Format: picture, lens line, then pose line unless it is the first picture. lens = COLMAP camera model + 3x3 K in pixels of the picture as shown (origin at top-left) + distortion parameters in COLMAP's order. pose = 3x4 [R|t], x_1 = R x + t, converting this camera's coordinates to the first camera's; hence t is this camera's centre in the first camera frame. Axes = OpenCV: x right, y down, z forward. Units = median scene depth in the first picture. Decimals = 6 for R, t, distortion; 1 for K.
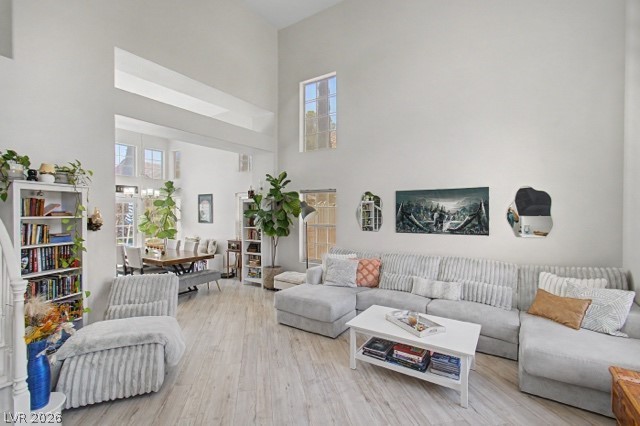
lens RADIAL K [[289.9, 0, 317.2], [0, 289.9, 214.3], [0, 0, 1]] dist [-0.004020, -0.000153]
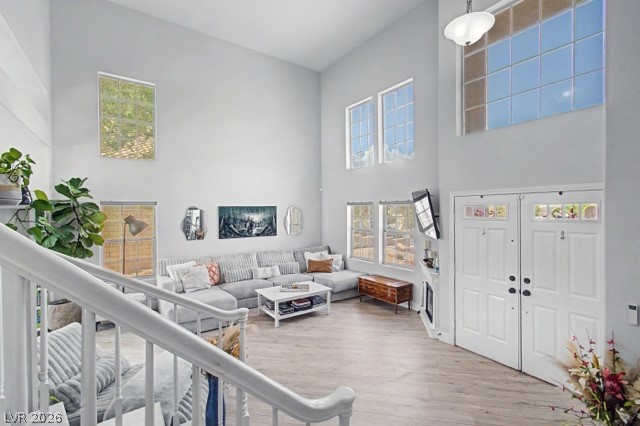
lens RADIAL K [[289.9, 0, 319.0], [0, 289.9, 212.7], [0, 0, 1]] dist [-0.004020, -0.000153]
pose [[0.374750, -0.008328, 0.927088, -0.721394], [0.018796, 0.999822, 0.001383, -0.045921], [-0.926935, 0.016907, 0.374840, 0.117099]]
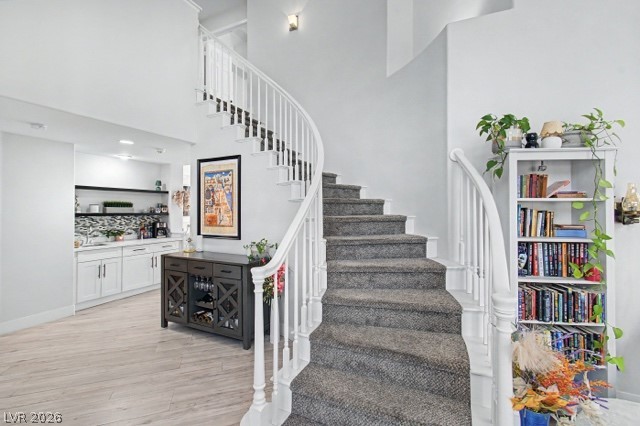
lens RADIAL K [[289.9, 0, 320.5], [0, 289.9, 207.7], [0, 0, 1]] dist [-0.004020, -0.000153]
pose [[0.145724, -0.010283, -0.989272, -0.194658], [-0.010327, 0.999876, -0.011914, 0.025686], [0.989271, 0.011952, 0.145599, 0.207642]]
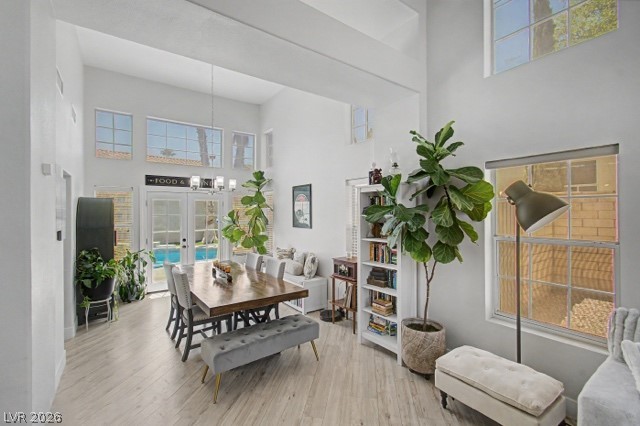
lens RADIAL K [[289.9, 0, 321.3], [0, 289.9, 210.3], [0, 0, 1]] dist [-0.004020, -0.000153]
pose [[0.941015, -0.005395, -0.338322, -0.177933], [-0.001396, 0.999802, -0.019826, 0.002868], [0.338362, 0.019129, 0.940822, 0.587370]]
